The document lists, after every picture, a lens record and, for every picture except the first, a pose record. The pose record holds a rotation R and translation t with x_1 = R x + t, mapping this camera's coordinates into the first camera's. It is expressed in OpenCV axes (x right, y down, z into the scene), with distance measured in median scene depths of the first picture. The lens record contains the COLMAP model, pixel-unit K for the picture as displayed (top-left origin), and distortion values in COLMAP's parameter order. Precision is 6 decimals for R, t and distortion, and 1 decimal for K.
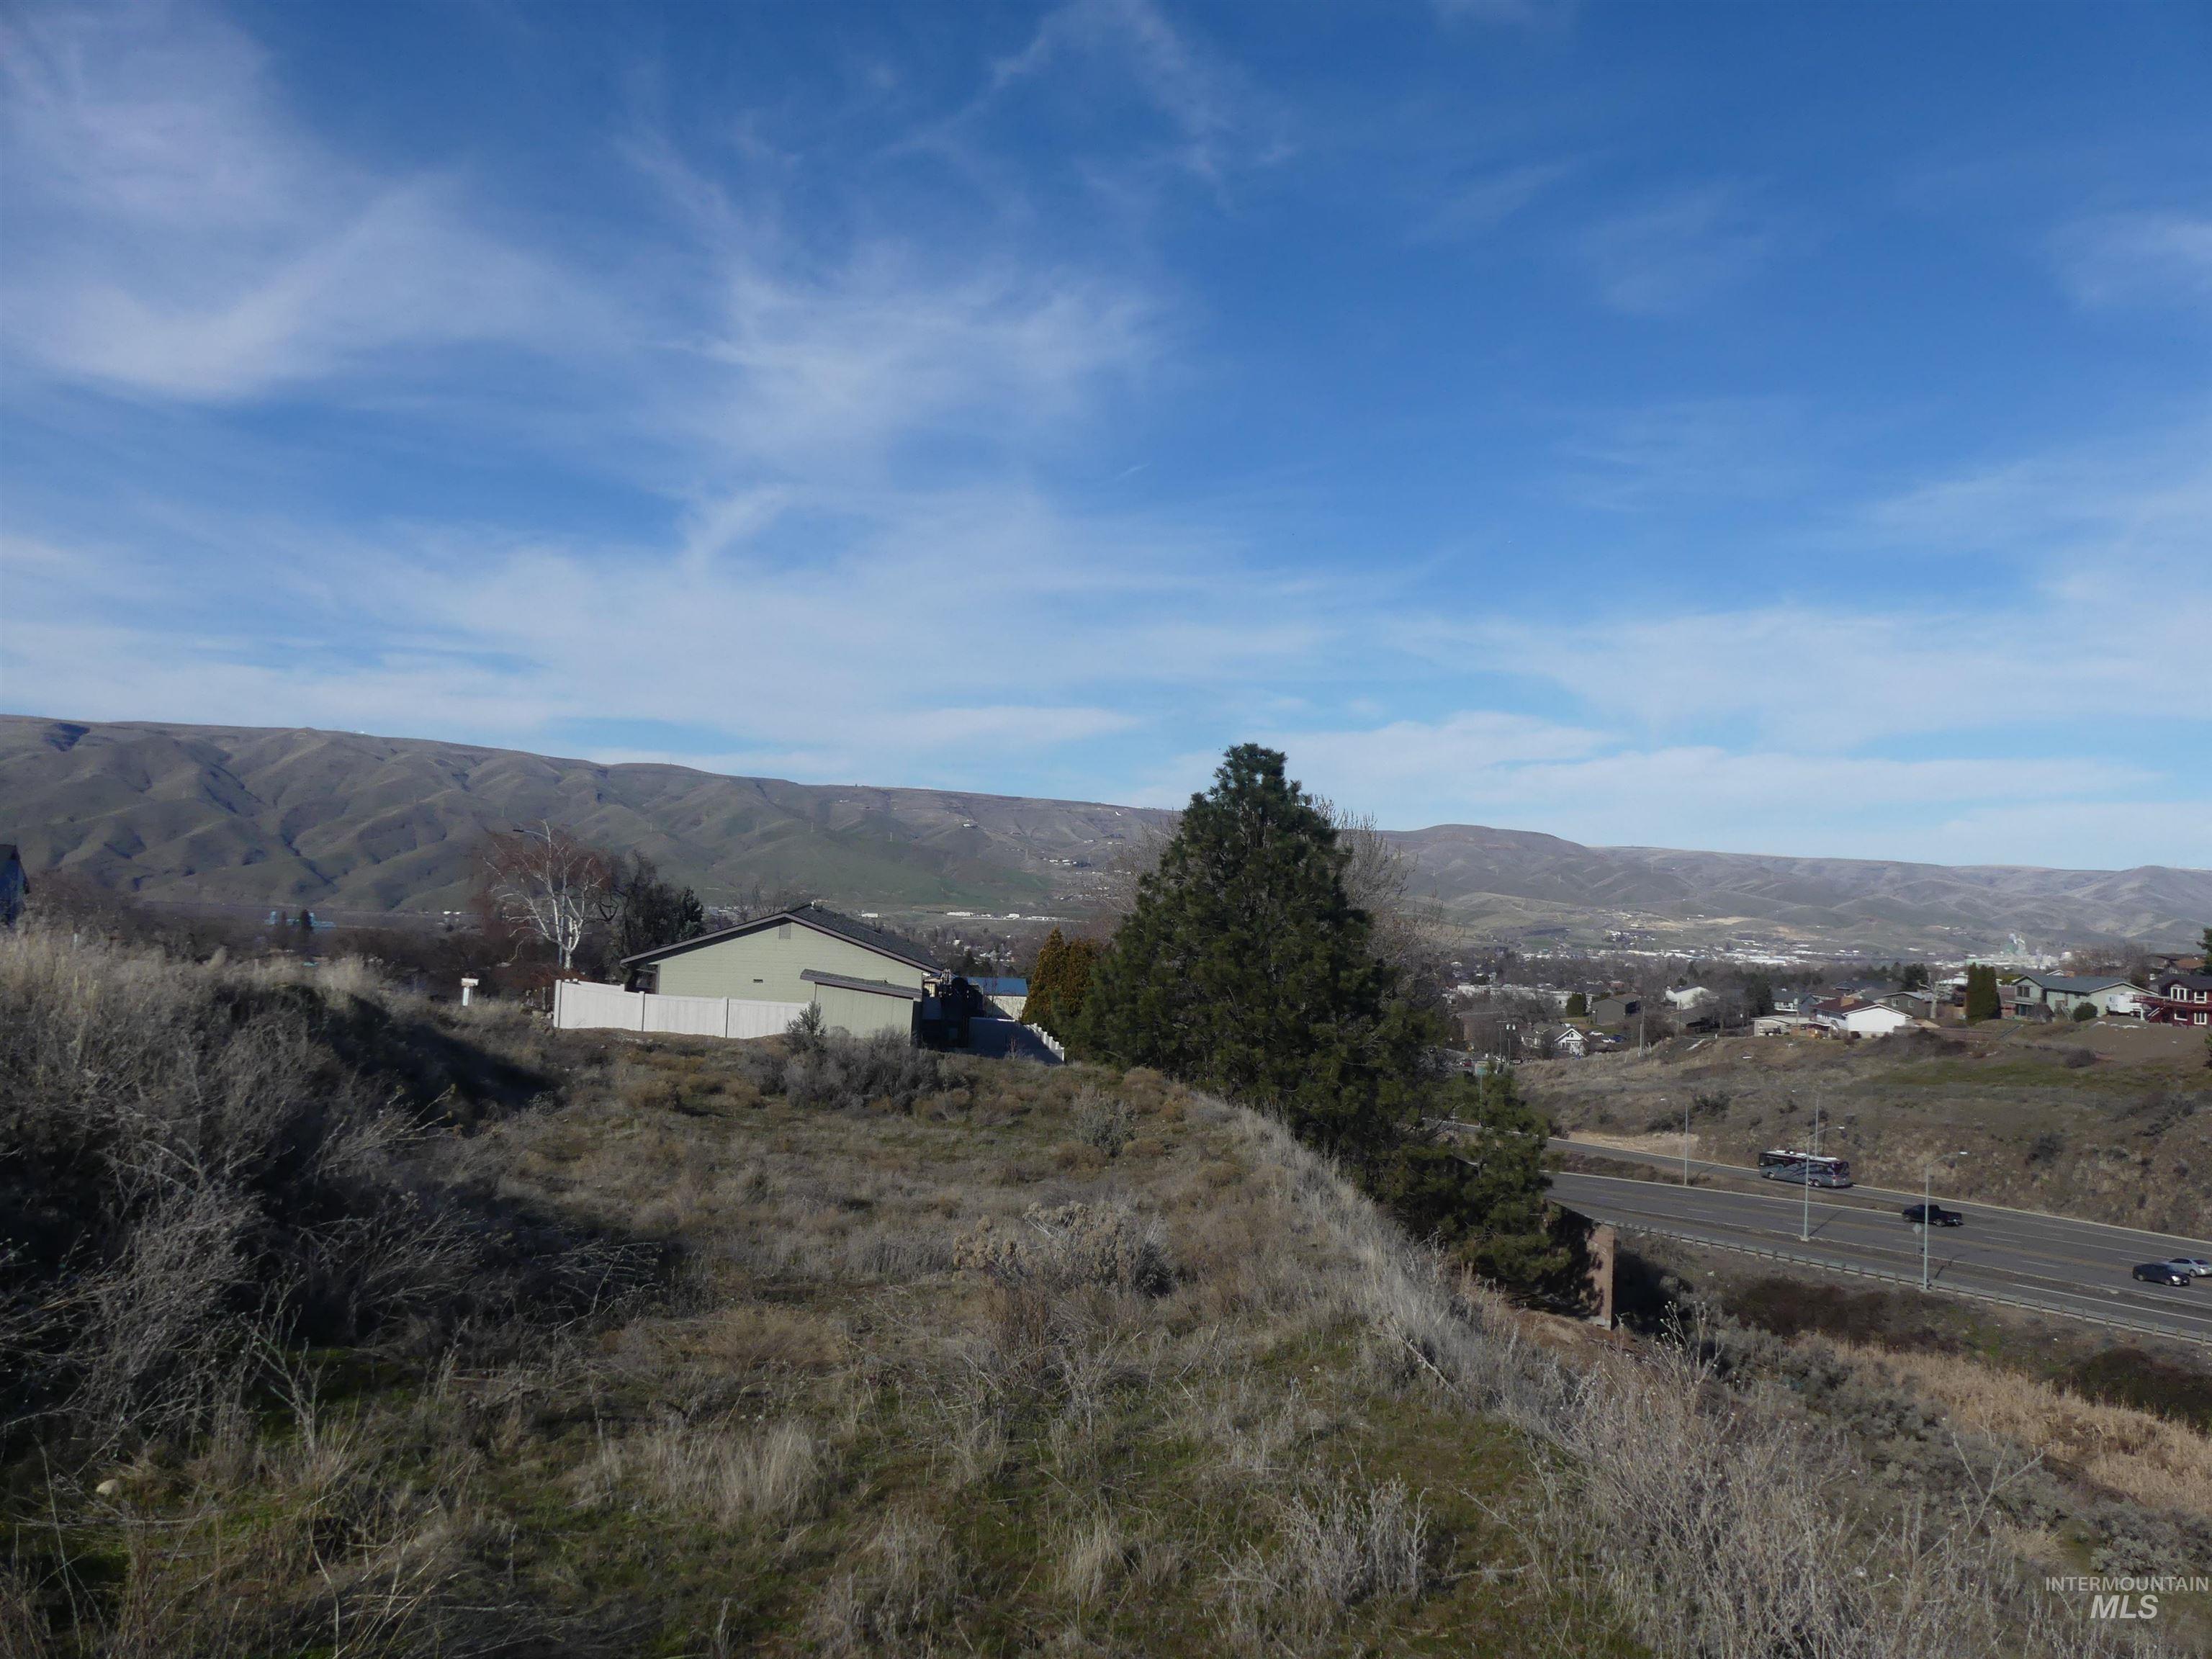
lens RADIAL K [[1674.2, 0, 1115.3], [0, 1674.2, 832.8], [0, 0, 1]] dist [-0.027230, 0.030766]
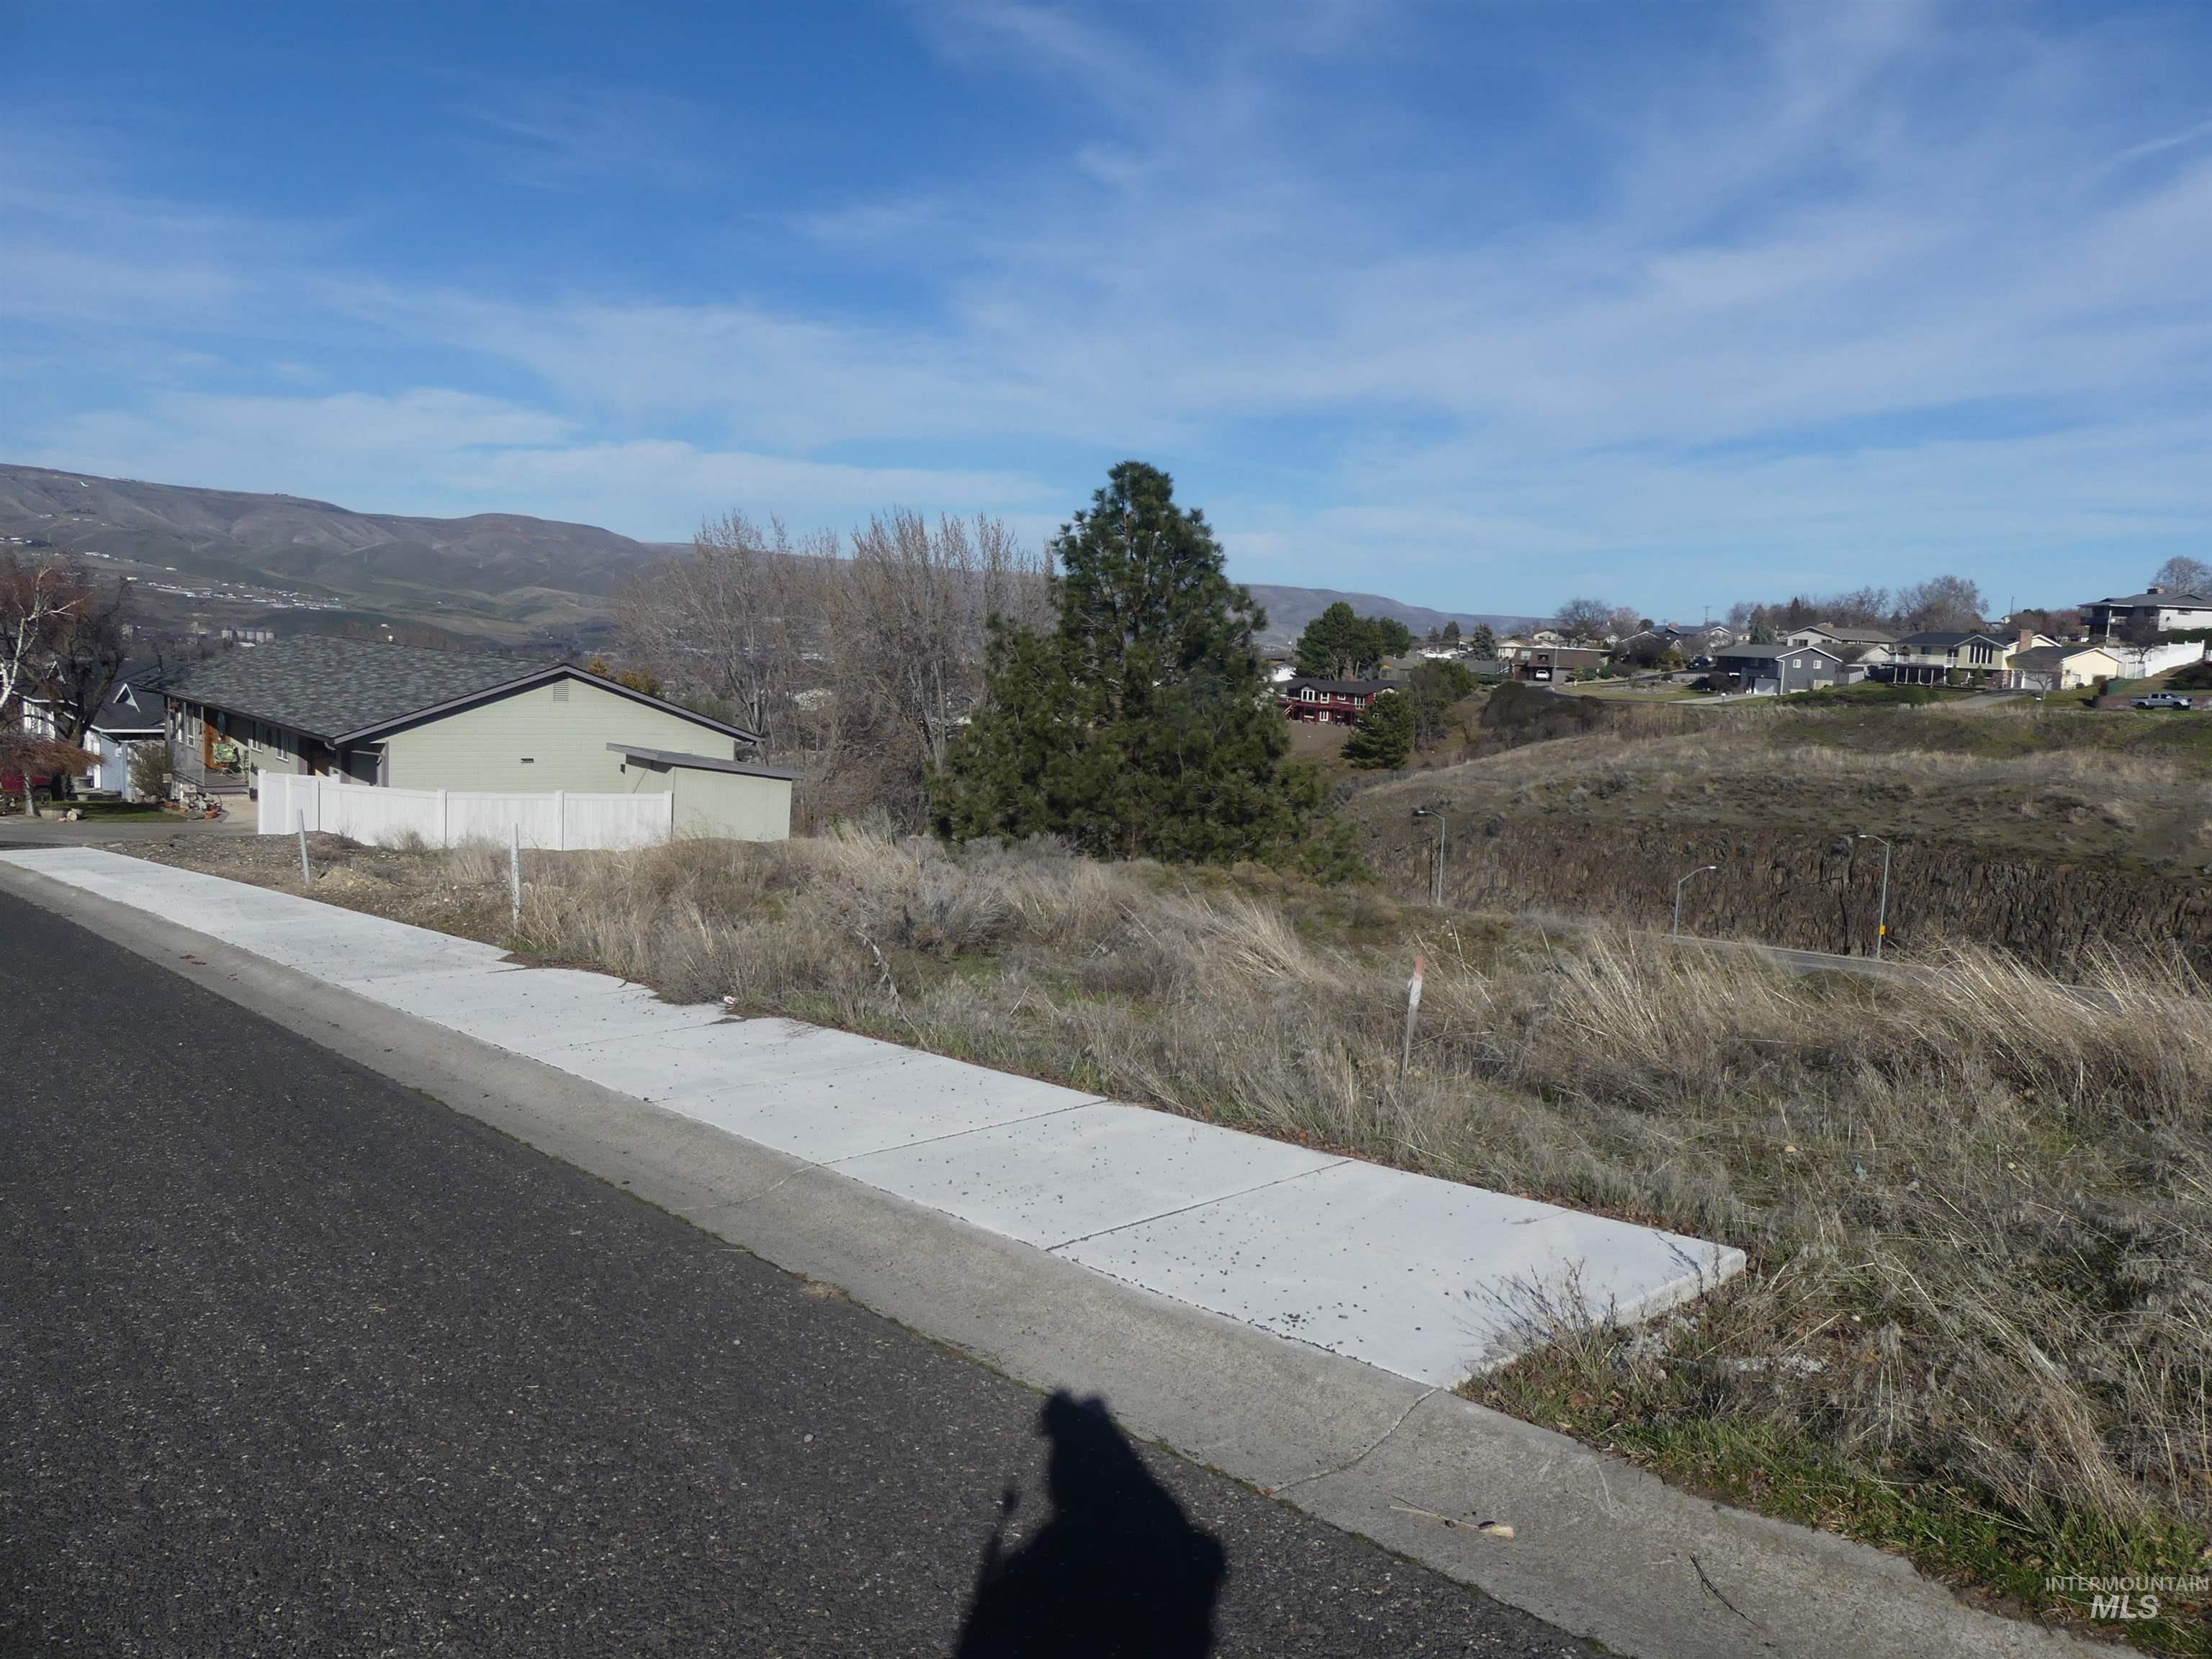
lens RADIAL K [[1674.2, 0, 1114.8], [0, 1674.2, 824.8], [0, 0, 1]] dist [-0.027230, 0.030766]
pose [[0.848911, -0.056625, 0.525494, -0.176465], [-0.036619, 0.985554, 0.165356, -0.005171], [-0.527266, -0.159616, 0.834574, 0.129829]]
